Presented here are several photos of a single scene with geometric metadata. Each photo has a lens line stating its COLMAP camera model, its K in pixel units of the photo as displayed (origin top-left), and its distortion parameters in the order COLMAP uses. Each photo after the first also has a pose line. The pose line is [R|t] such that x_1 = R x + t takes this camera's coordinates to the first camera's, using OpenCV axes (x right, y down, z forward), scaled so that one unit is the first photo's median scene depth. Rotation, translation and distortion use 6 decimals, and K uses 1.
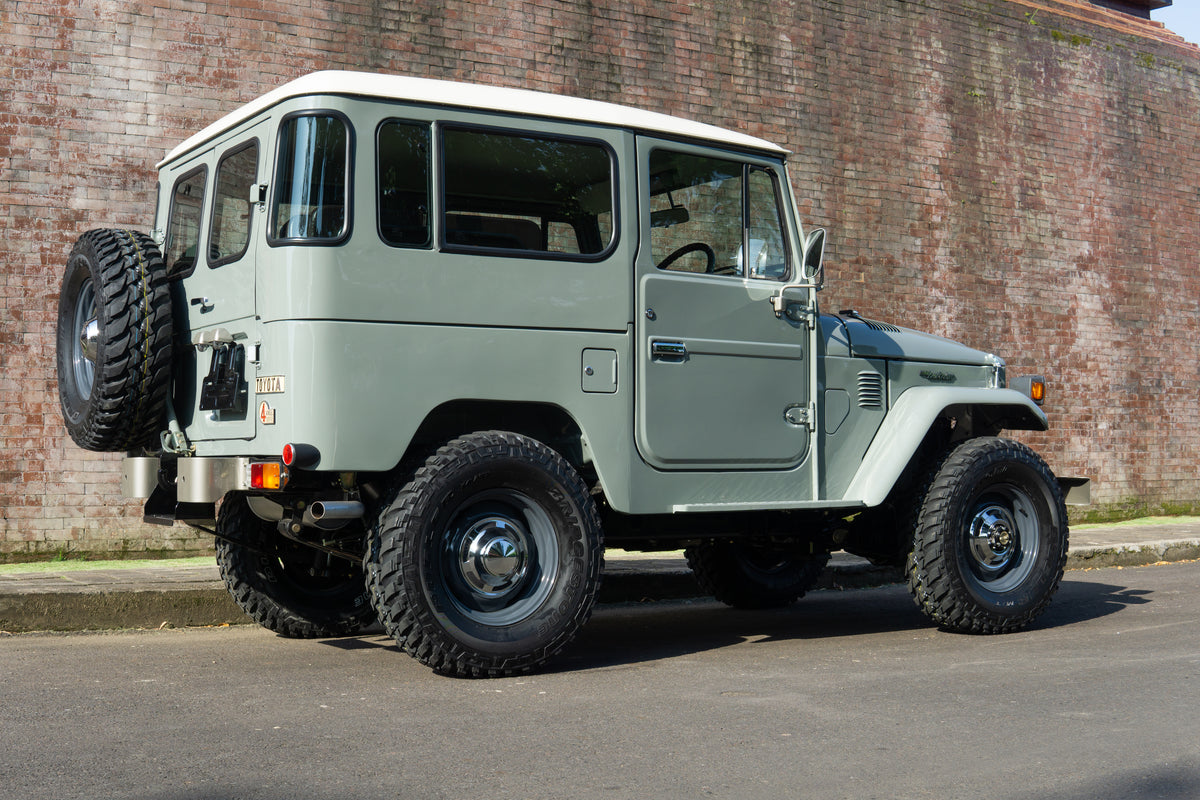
lens RADIAL K [[1600.0, 0, 600.0], [0, 1600.0, 400.0], [0, 0, 1]] dist [-0.169949, -0.188655]
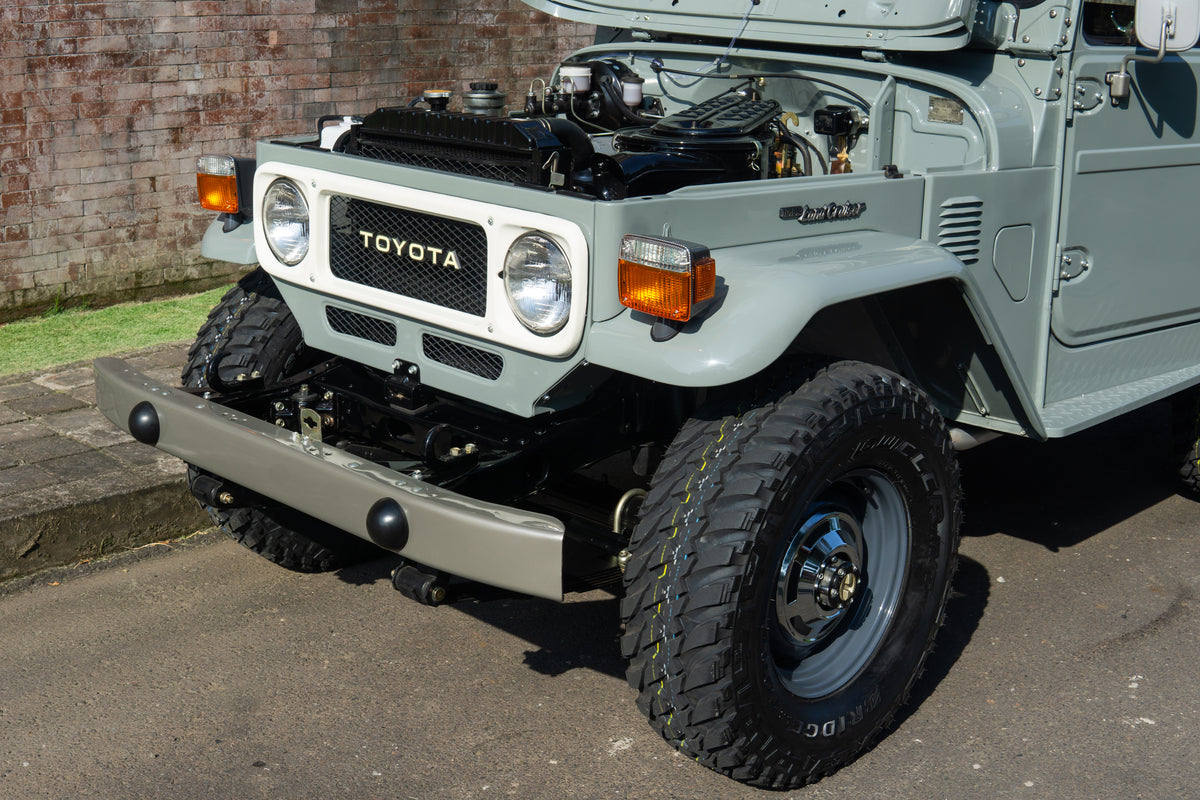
lens RADIAL K [[1600.0, 0, 600.0], [0, 1600.0, 400.0], [0, 0, 1]] dist [-0.169949, -0.188655]
pose [[0.975860, -0.028792, 0.216492, -0.260633], [-0.040422, 0.950335, 0.308592, -0.088830], [-0.214625, -0.309894, 0.926230, 0.276602]]
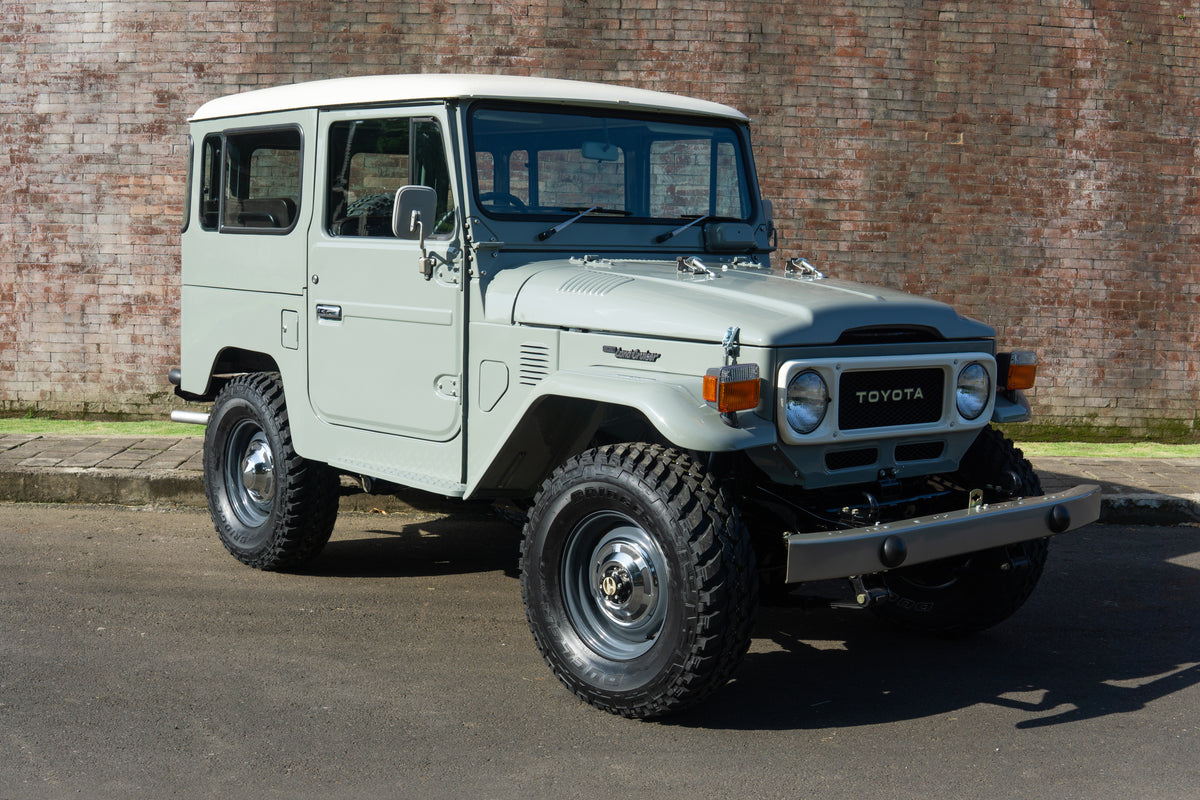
lens RADIAL K [[1600.0, 0, 600.0], [0, 1600.0, 400.0], [0, 0, 1]] dist [-0.169949, -0.188655]
pose [[0.846946, 0.080983, -0.525475, 0.631628], [-0.006936, 0.989931, 0.141383, -0.078974], [0.531633, -0.116099, 0.838980, 0.248790]]
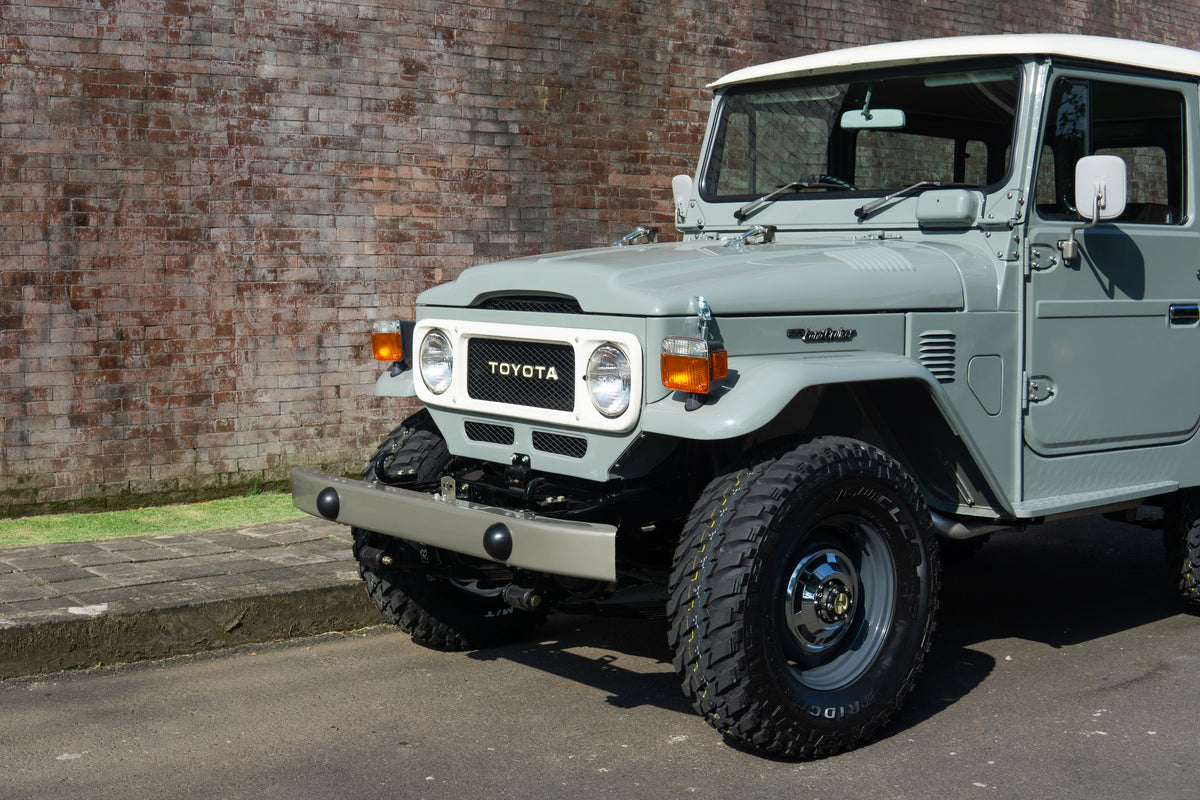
lens RADIAL K [[1600.0, 0, 600.0], [0, 1600.0, 400.0], [0, 0, 1]] dist [-0.169949, -0.188655]
pose [[0.993911, -0.003554, 0.110127, -0.254522], [-0.010617, 0.991740, 0.127827, -0.061739], [-0.109672, -0.128218, 0.985663, 0.126965]]
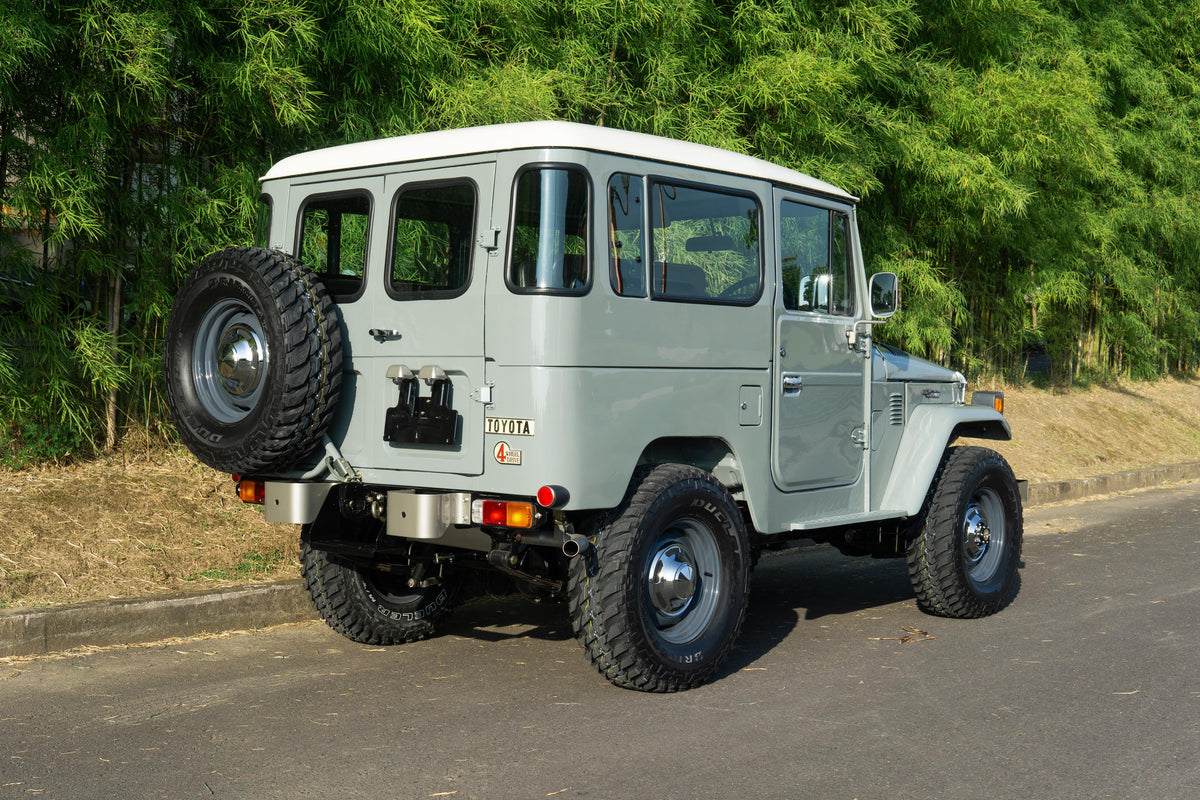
lens RADIAL K [[1649.8, 0, 600.0], [0, 1649.8, 400.0], [0, 0, 1]] dist [-0.137518, -0.177809]
pose [[0.953093, 0.011196, 0.302470, -0.289342], [-0.027627, 0.998362, 0.050101, -0.049871], [-0.301414, -0.056108, 0.951841, -0.029081]]
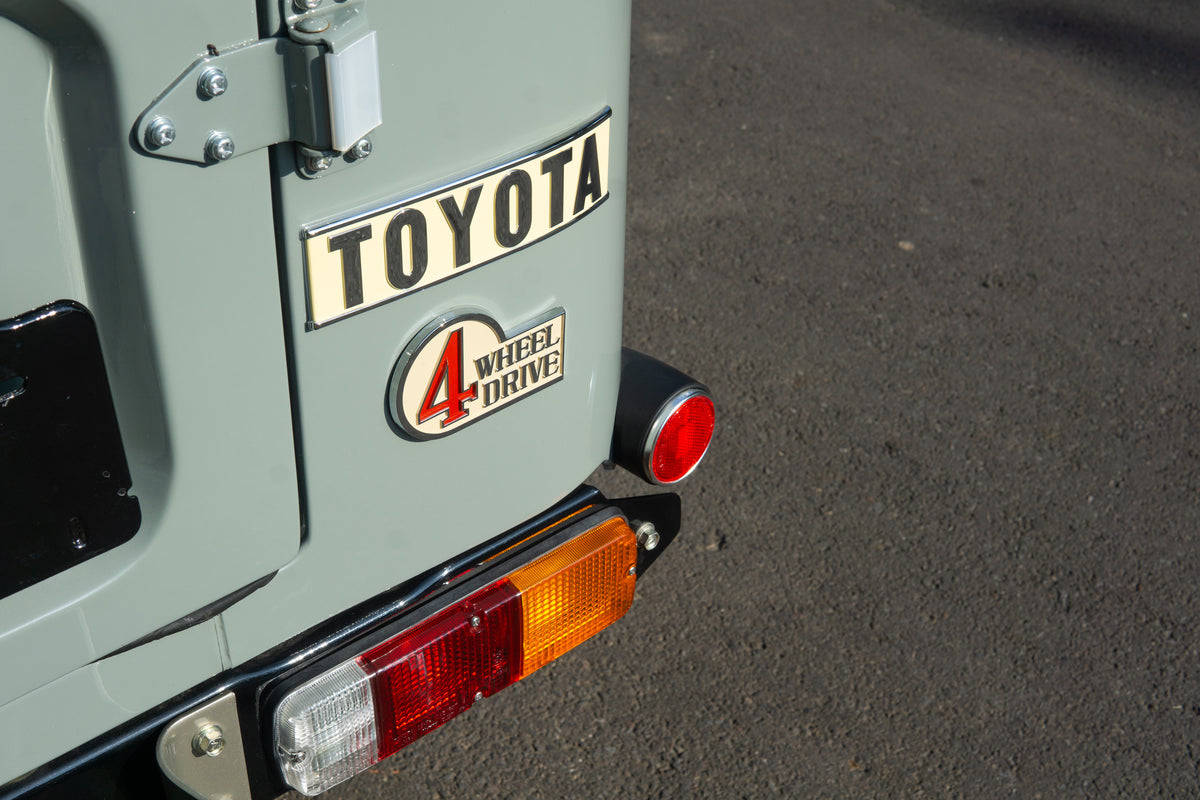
lens RADIAL K [[1600.0, 0, 600.0], [0, 1600.0, 400.0], [0, 0, 1]] dist [-0.169949, -0.188655]
pose [[-0.148463, -0.583713, 0.798272, -0.210827], [-0.074240, 0.811518, 0.579591, -0.053159], [-0.986127, 0.026784, -0.163815, 0.612252]]
